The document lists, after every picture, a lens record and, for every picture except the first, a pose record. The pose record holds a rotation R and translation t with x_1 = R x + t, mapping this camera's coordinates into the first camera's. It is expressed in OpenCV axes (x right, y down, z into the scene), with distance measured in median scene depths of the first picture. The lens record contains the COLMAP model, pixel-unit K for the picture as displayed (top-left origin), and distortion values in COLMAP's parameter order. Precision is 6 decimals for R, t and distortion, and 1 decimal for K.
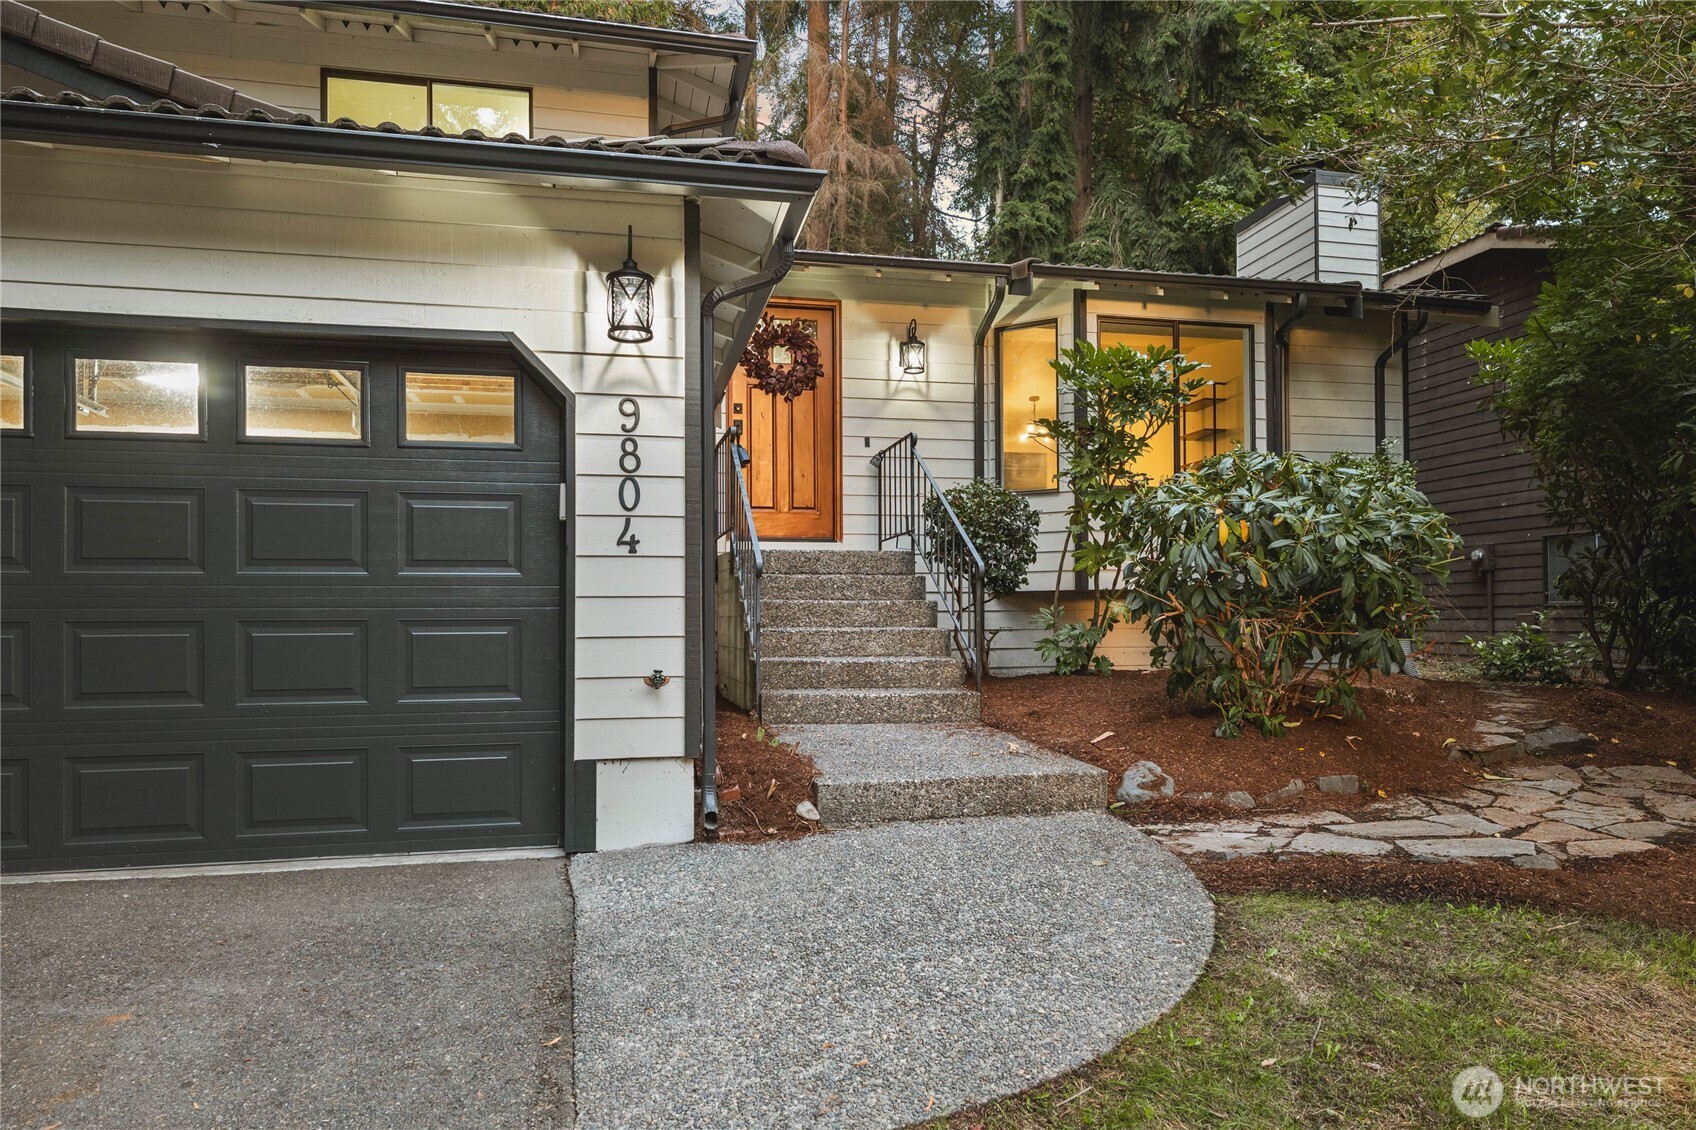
lens RADIAL K [[1079.8, 0, 850.1], [0, 1079.8, 616.6], [0, 0, 1]] dist [0.004420, 0.001337]
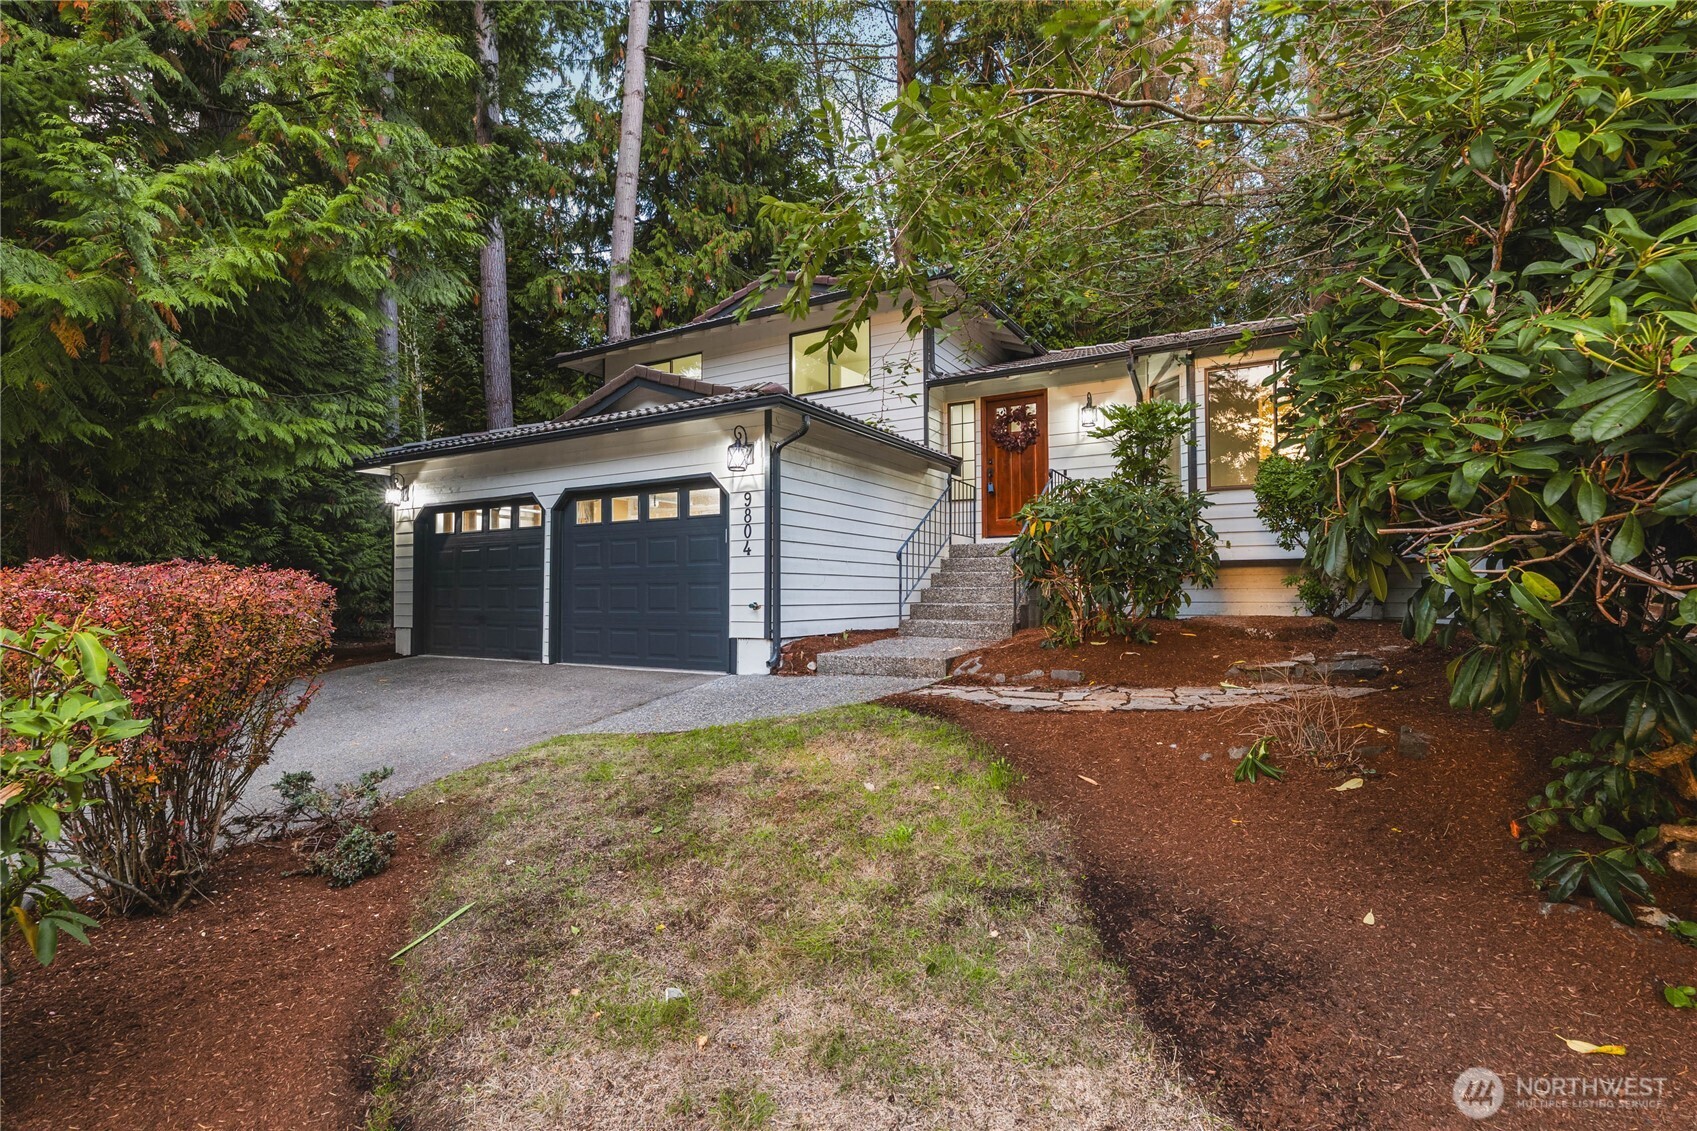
lens RADIAL K [[800.4, 0, 850.3], [0, 800.4, 569.8], [0, 0, 1]] dist [0.003969, -0.000300]
pose [[0.738245, -0.018481, -0.674279, 1.201453], [0.004077, 0.999729, -0.022938, 0.018033], [0.674520, 0.014185, 0.738120, -0.193741]]
